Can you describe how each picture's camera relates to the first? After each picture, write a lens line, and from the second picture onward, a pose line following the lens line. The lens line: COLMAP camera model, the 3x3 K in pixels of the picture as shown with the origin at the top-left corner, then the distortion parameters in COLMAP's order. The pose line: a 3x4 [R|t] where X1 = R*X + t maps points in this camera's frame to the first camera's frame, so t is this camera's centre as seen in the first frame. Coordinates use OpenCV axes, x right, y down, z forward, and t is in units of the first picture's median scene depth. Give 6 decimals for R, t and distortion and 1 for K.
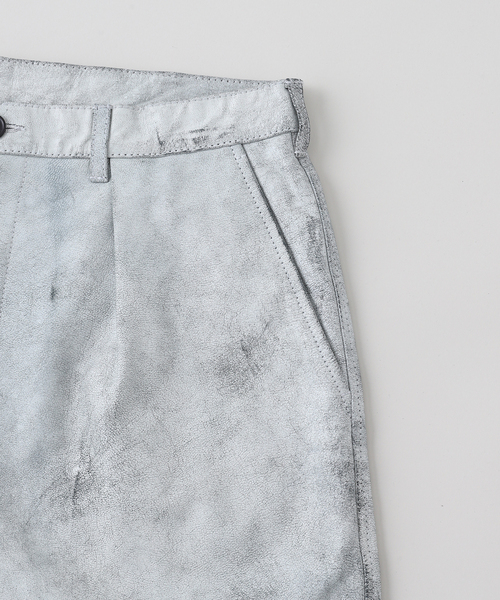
lens RADIAL K [[1251.9, 0, 251.4], [0, 1251.9, 301.3], [0, 0, 1]] dist [0.167456, 0.000000]
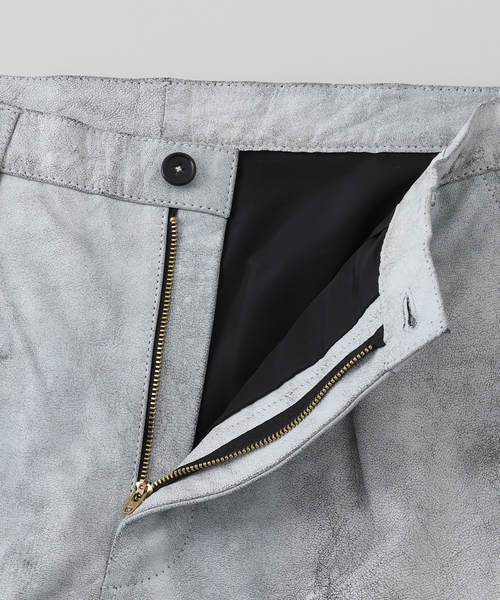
lens RADIAL K [[1251.9, 0, 252.6], [0, 1251.9, 295.6], [0, 0, 1]] dist [0.167456, 0.000000]
pose [[0.974851, -0.094391, -0.201881, -0.000966], [0.076371, 0.992517, -0.095277, 0.021292], [0.209364, 0.077463, 0.974765, 0.222728]]
